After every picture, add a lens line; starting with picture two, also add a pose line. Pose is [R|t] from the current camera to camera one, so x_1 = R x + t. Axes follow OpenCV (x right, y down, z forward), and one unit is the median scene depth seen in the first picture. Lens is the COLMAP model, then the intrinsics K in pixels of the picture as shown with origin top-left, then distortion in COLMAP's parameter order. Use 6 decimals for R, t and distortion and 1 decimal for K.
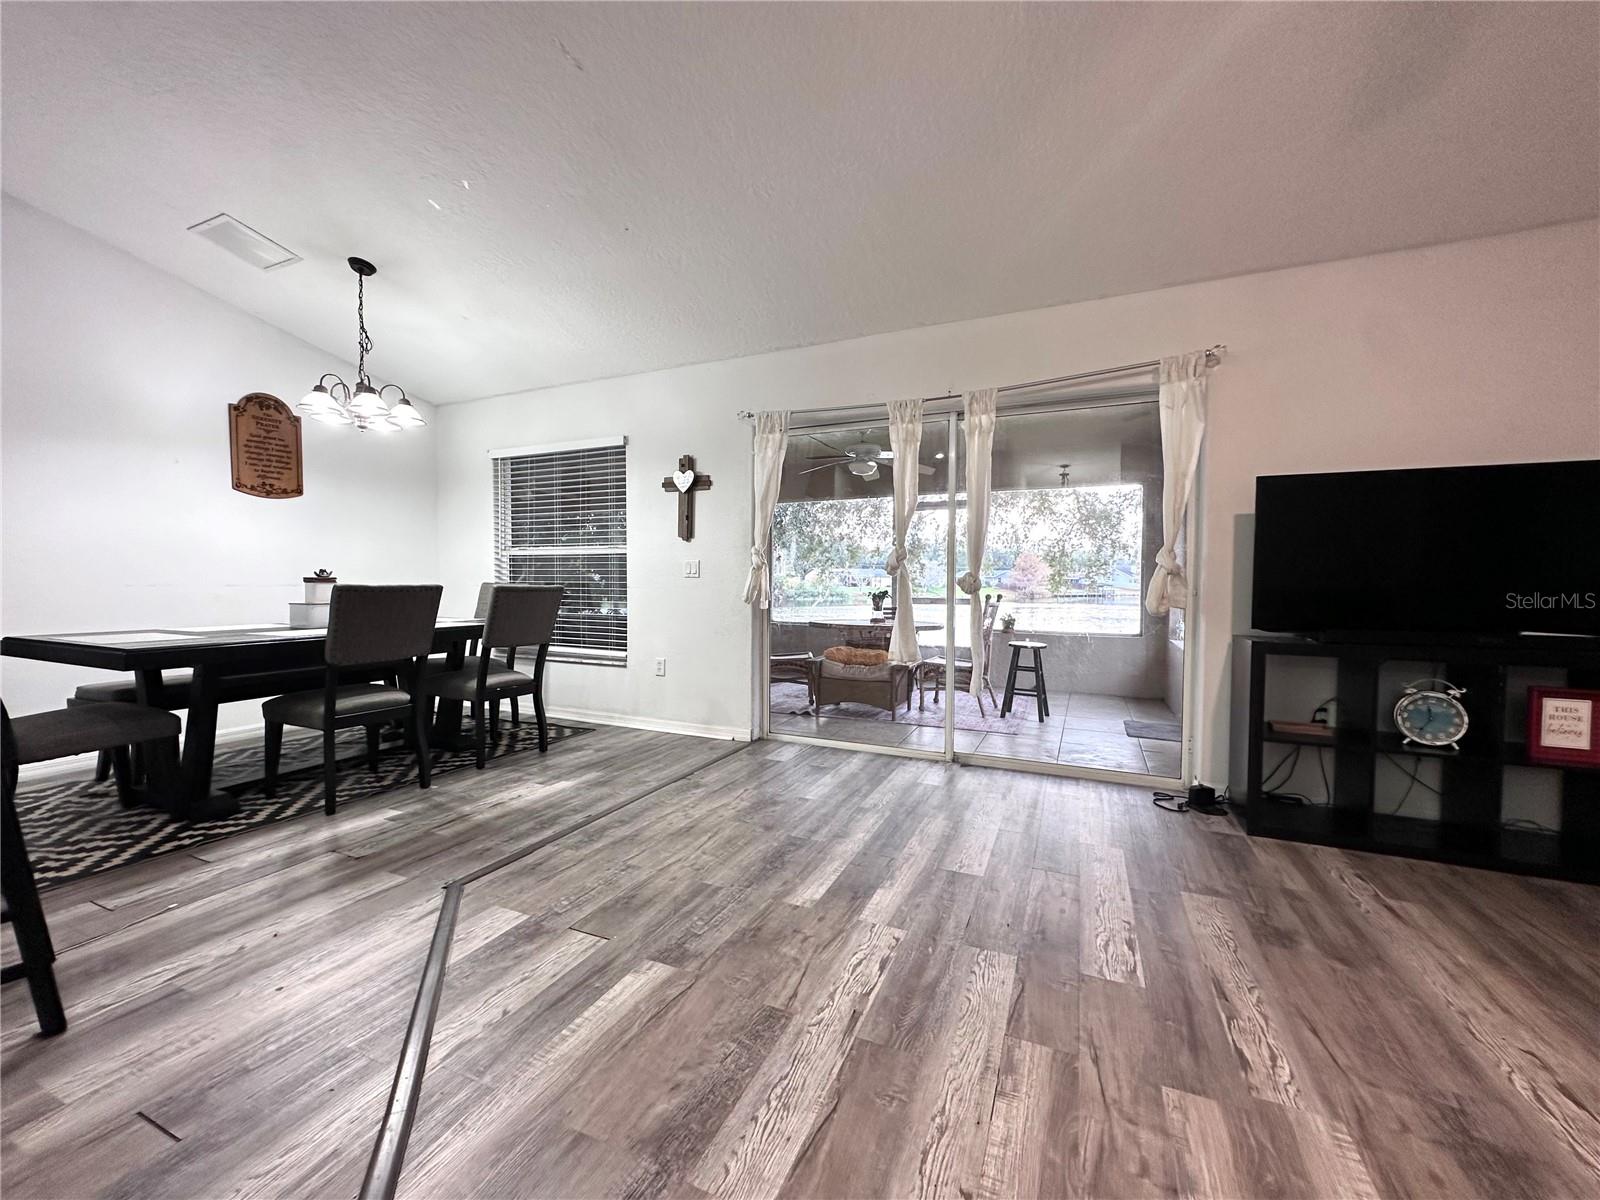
lens RADIAL K [[638.6, 0, 800.0], [0, 638.6, 600.0], [0, 0, 1]] dist [-0.004368, 0.001171]
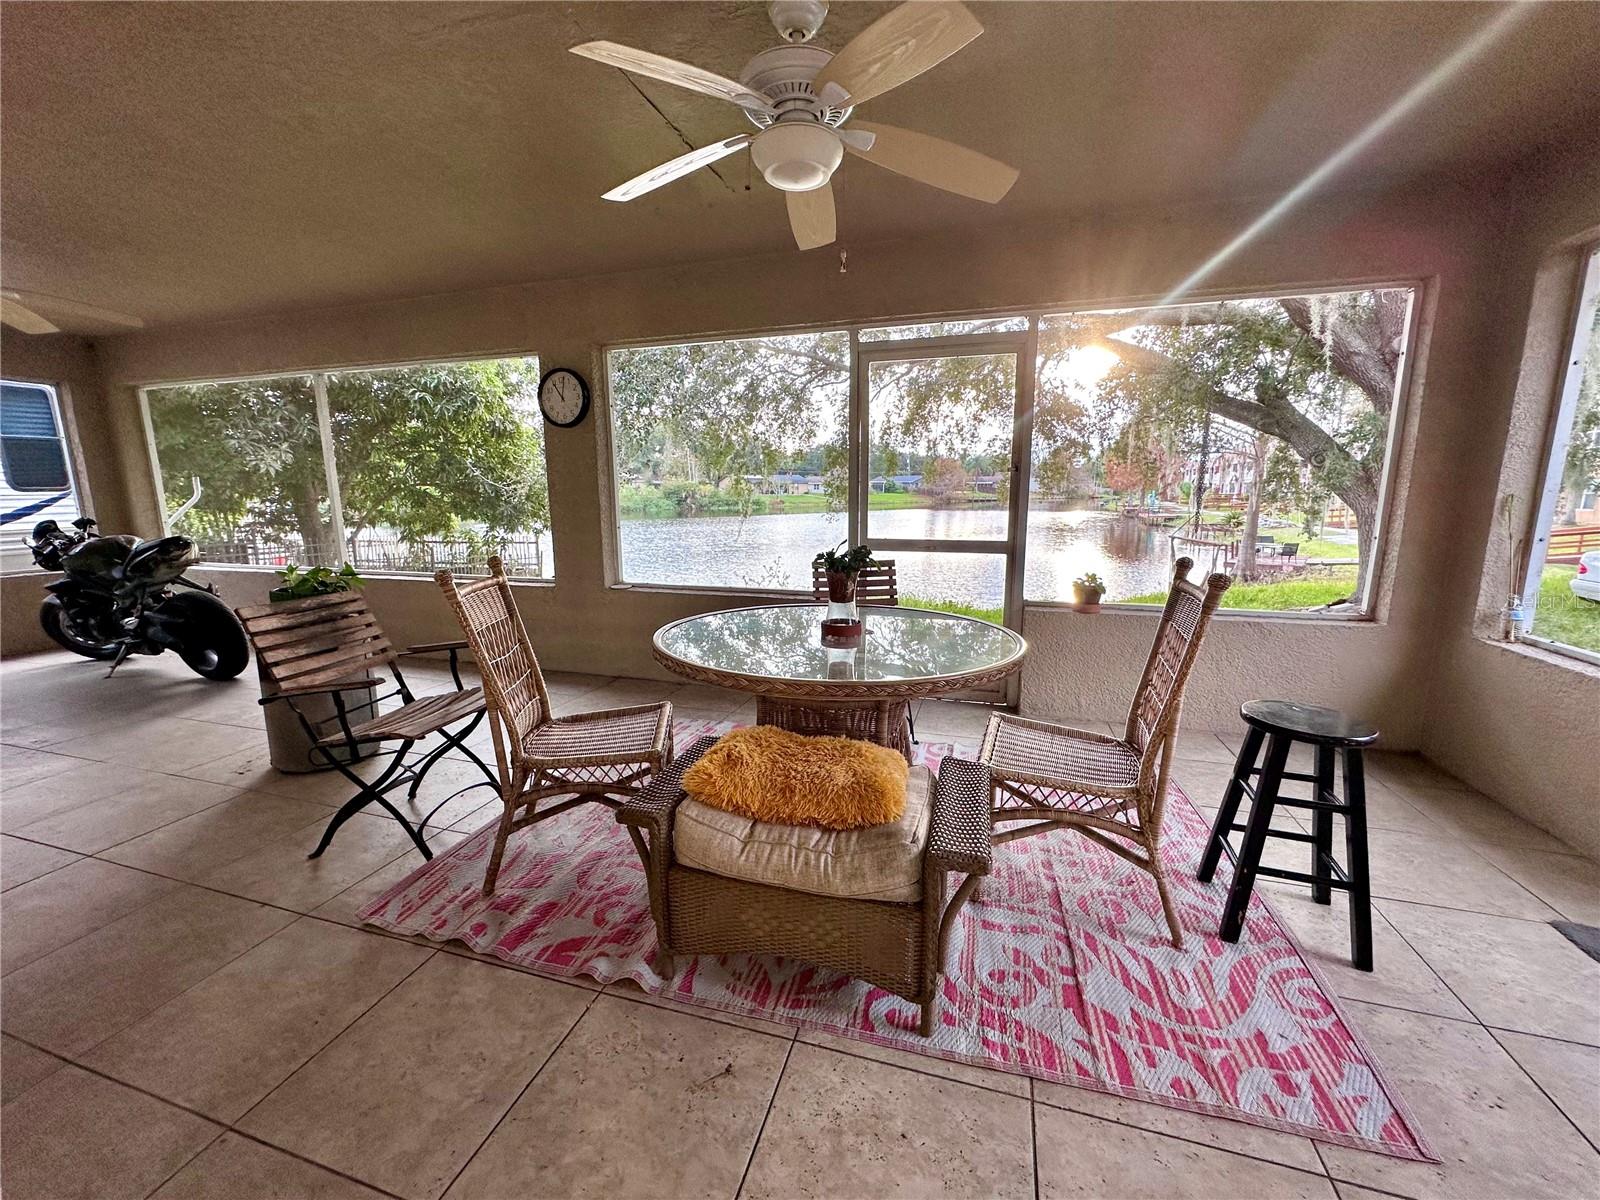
lens RADIAL K [[638.6, 0, 800.0], [0, 638.6, 600.0], [0, 0, 1]] dist [-0.004368, 0.001171]
pose [[0.991652, -0.032157, 0.124868, 0.012847], [0.013803, 0.989311, 0.145163, -0.009344], [-0.128202, -0.142228, 0.981497, 0.159278]]
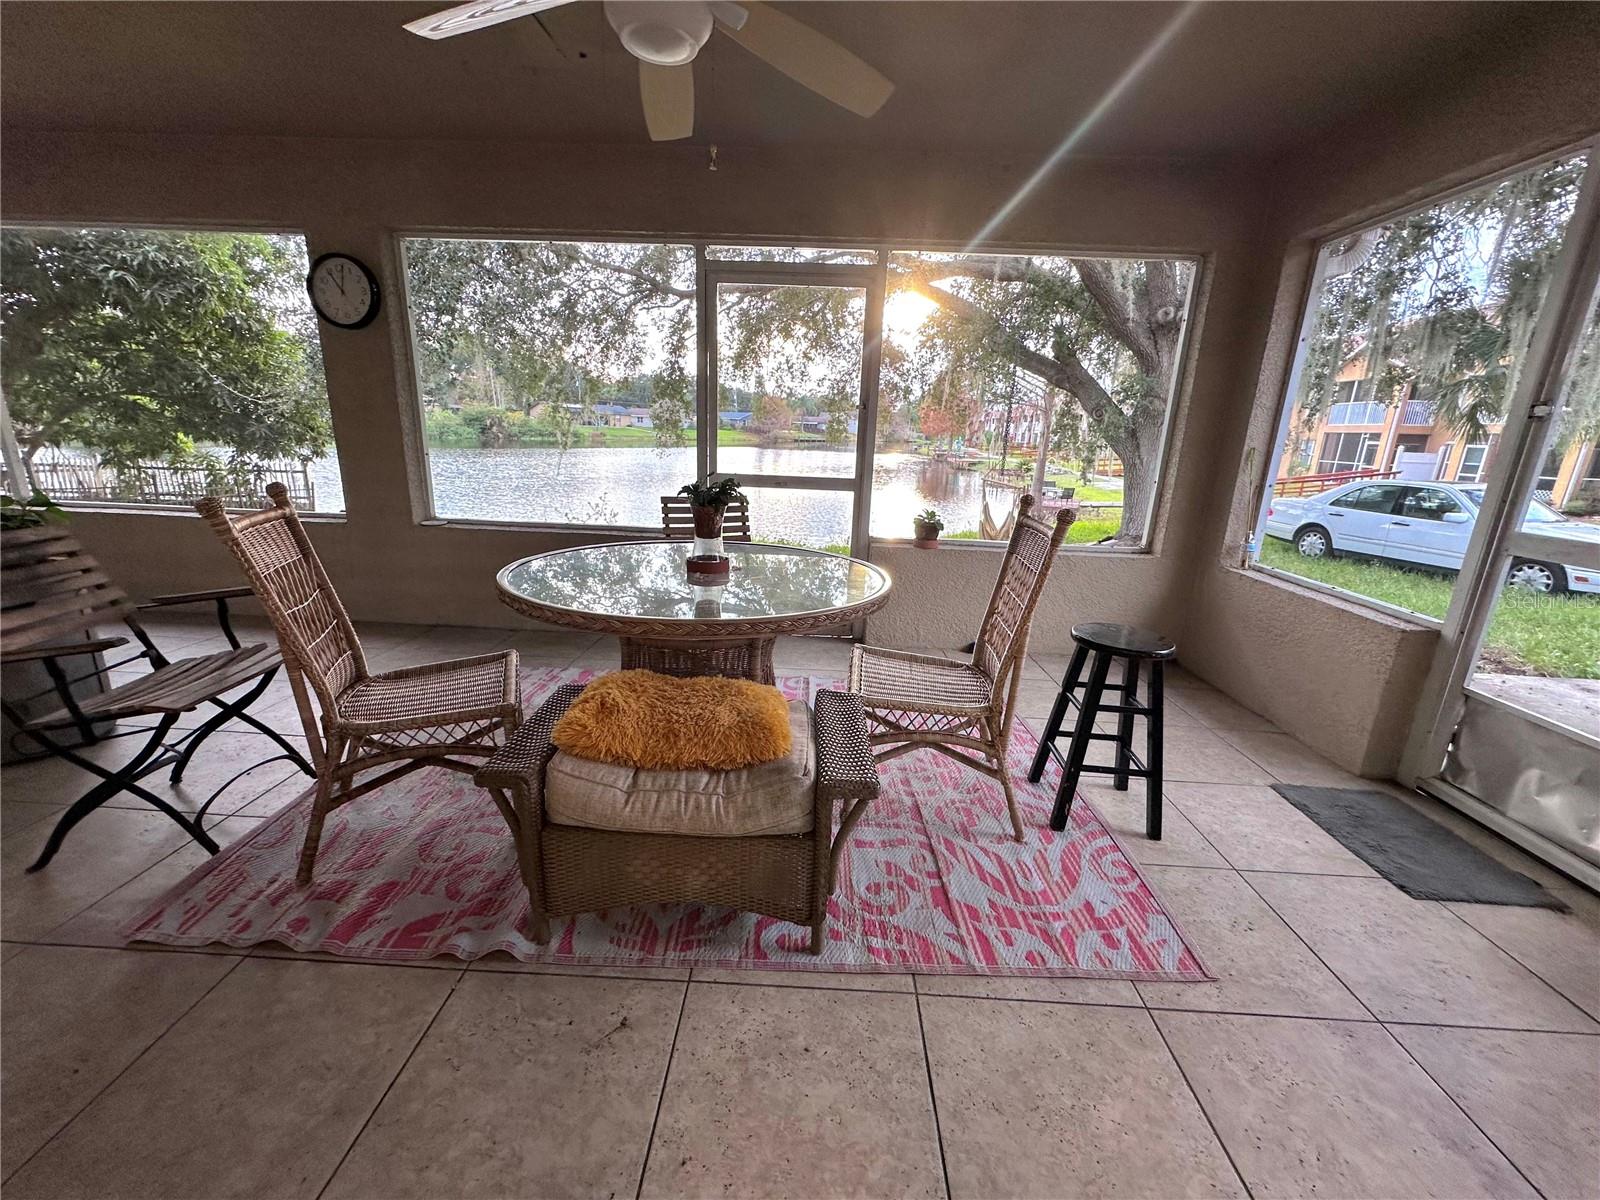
lens RADIAL K [[638.6, 0, 800.0], [0, 638.6, 600.0], [0, 0, 1]] dist [-0.004368, 0.001171]
pose [[0.923675, -0.072066, 0.376338, 0.008224], [-0.021011, 0.971151, 0.237537, -0.008431], [-0.382600, -0.227314, 0.895514, 0.163310]]
